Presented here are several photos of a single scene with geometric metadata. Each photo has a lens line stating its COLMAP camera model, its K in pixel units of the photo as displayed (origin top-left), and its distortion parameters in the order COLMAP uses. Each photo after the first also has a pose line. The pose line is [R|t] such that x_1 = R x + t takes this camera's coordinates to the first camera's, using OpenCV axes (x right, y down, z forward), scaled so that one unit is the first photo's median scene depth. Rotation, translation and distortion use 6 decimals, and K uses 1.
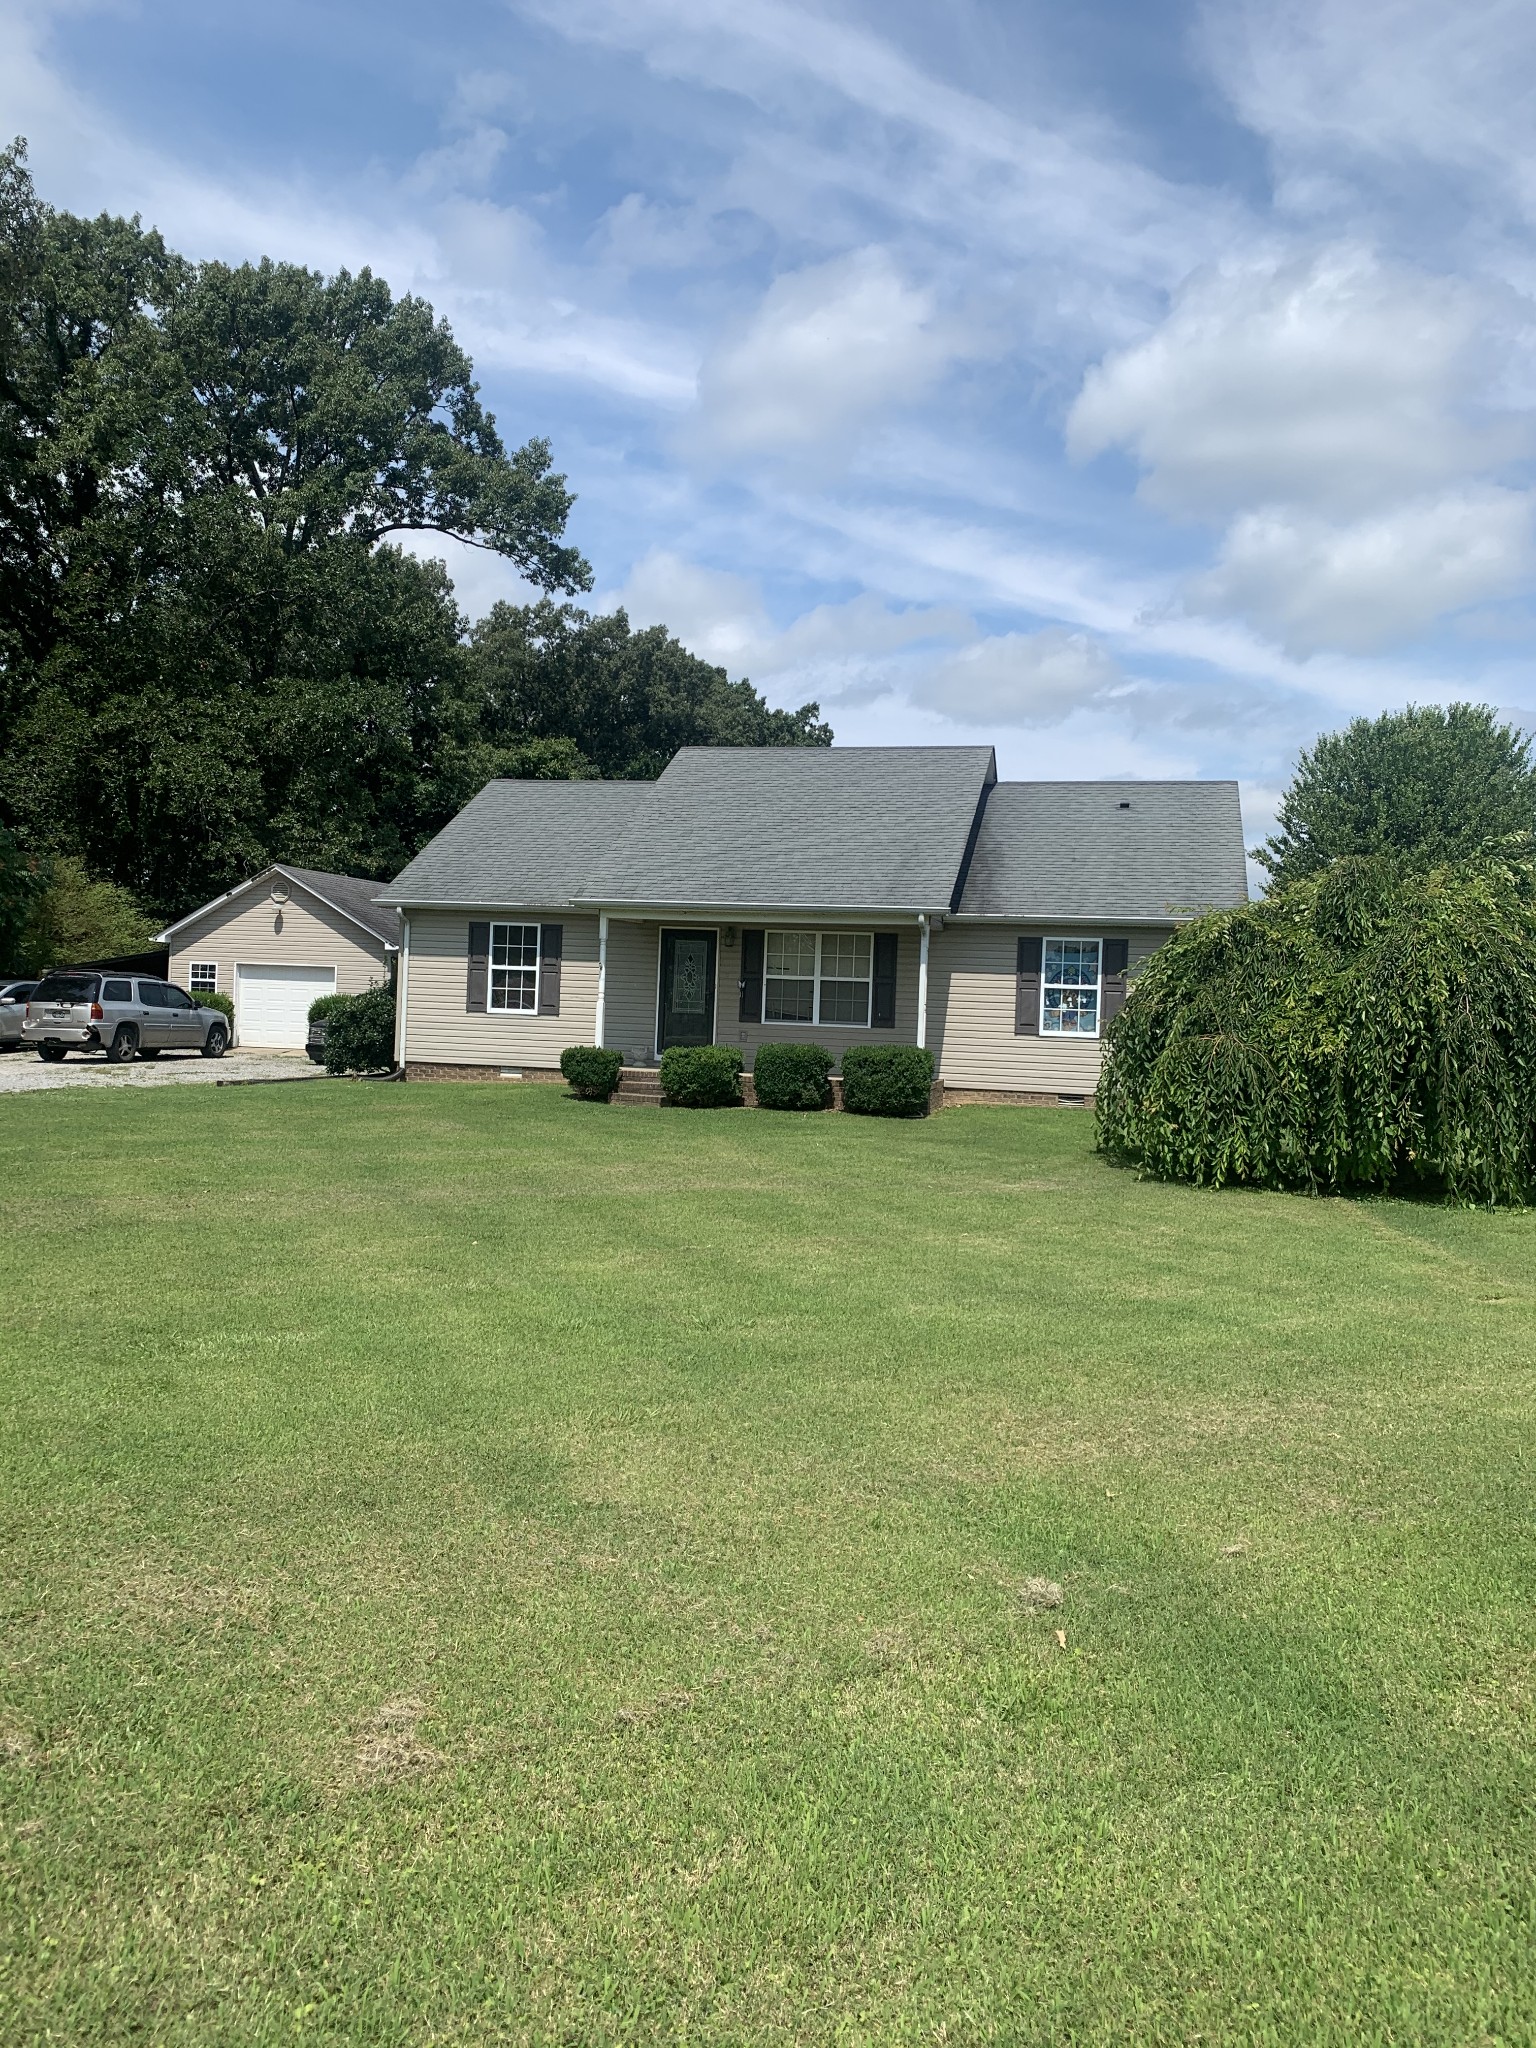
lens RADIAL K [[1572.3, 0, 766.2], [0, 1572.3, 1024.9], [0, 0, 1]] dist [0.015126, 0.014842]
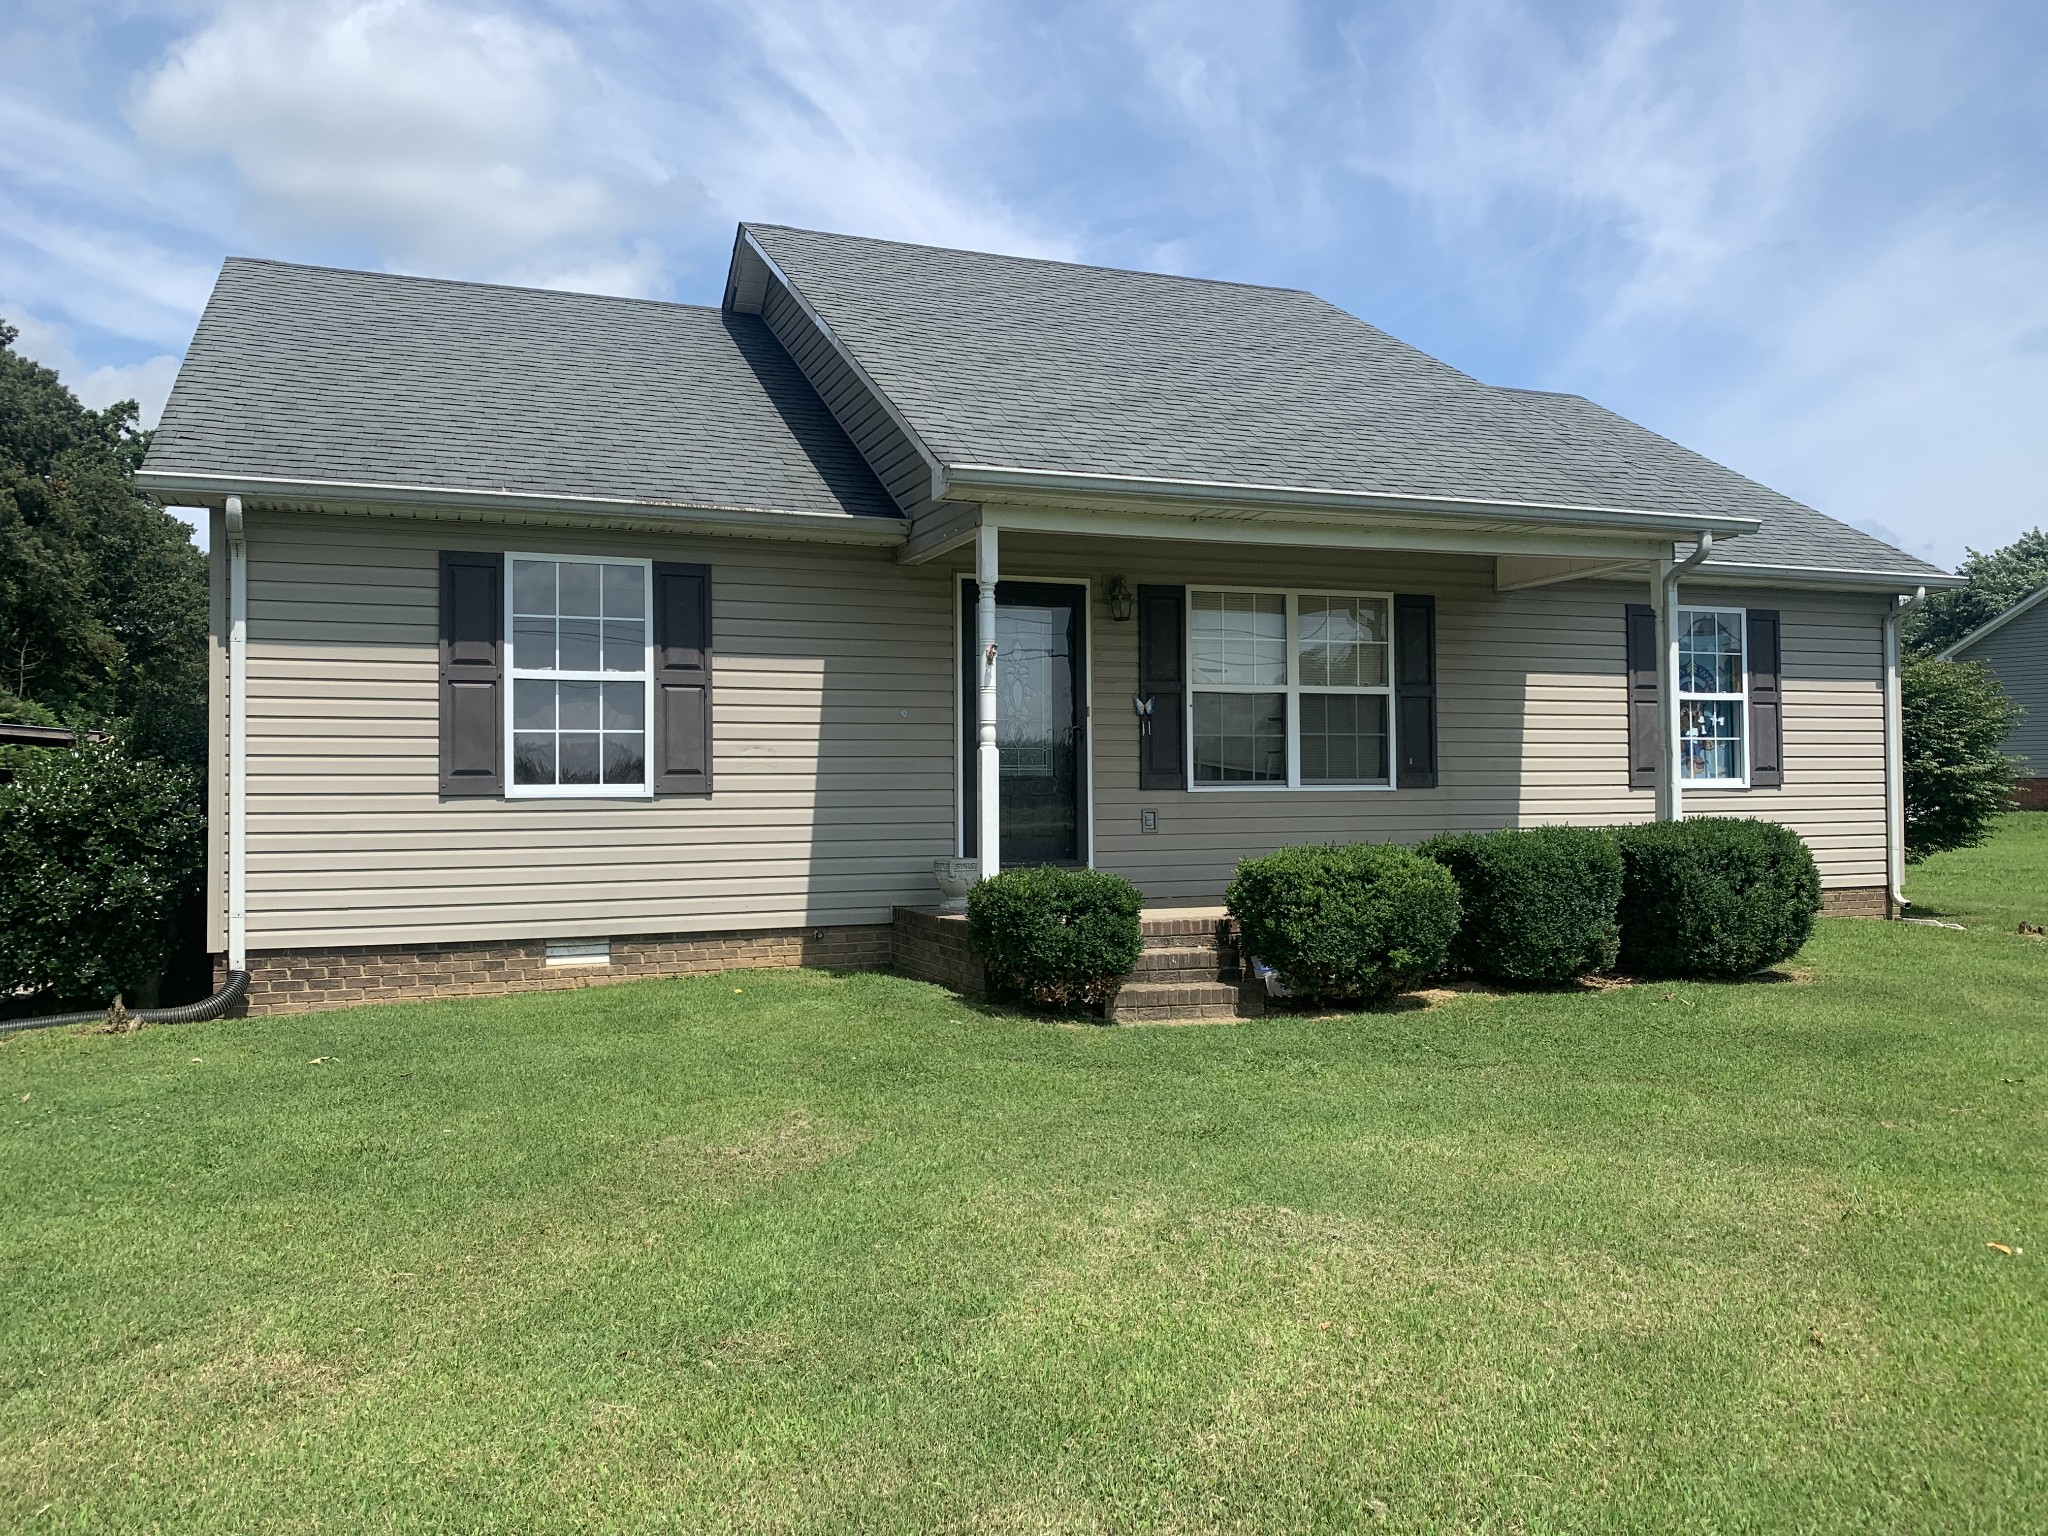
lens RADIAL K [[1572.3, 0, 1024.8], [0, 1572.3, 766.3], [0, 0, 1]] dist [0.015126, 0.014842]
pose [[0.831287, -0.035133, 0.554732, -0.284220], [0.046962, 0.998871, -0.007114, -0.006829], [-0.553856, 0.031965, 0.831999, 0.630772]]
